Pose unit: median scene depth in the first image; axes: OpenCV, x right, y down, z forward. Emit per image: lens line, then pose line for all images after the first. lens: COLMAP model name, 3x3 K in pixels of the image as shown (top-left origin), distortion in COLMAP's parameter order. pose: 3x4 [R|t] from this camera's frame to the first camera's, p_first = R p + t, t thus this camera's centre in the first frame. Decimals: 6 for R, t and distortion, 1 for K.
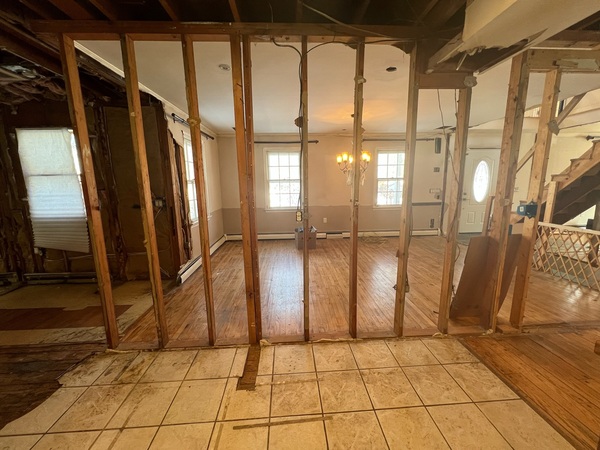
lens RADIAL K [[237.6, 0, 299.7], [0, 237.6, 224.5], [0, 0, 1]] dist [-0.006660, 0.000847]
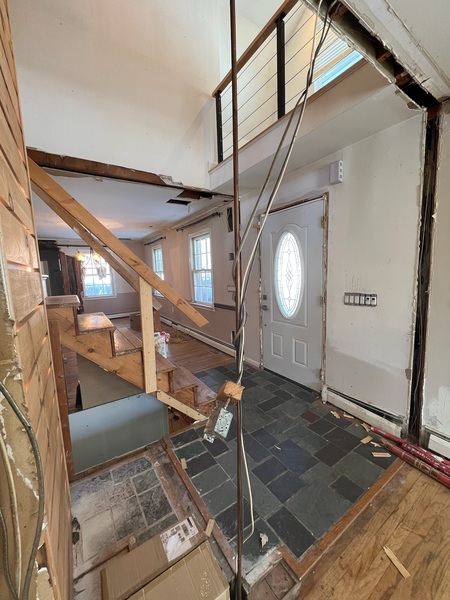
lens RADIAL K [[237.6, 0, 227.4], [0, 237.6, 300.3], [0, 0, 1]] dist [-0.006660, 0.000847]
pose [[0.518196, 0.106544, -0.848600, 3.790941], [-0.125095, 0.990981, 0.048032, -0.476249], [0.846064, 0.081266, 0.526850, 2.186898]]
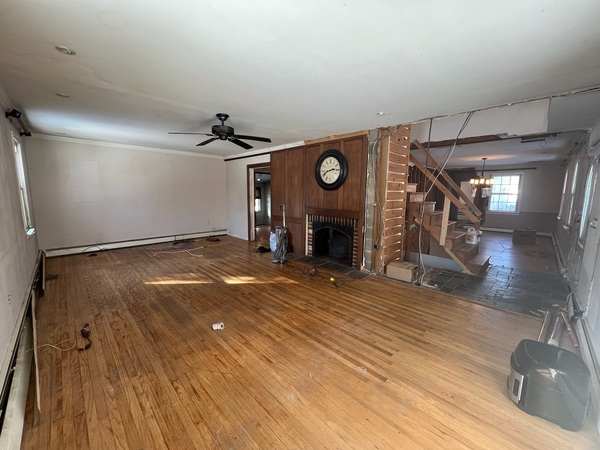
lens RADIAL K [[237.6, 0, 298.2], [0, 237.6, 223.1], [0, 0, 1]] dist [-0.006660, 0.000847]
pose [[-0.743641, 0.100196, -0.661029, 5.588404], [-0.111729, 0.956179, 0.270625, -0.709354], [0.659178, 0.275104, -0.699859, 3.239336]]
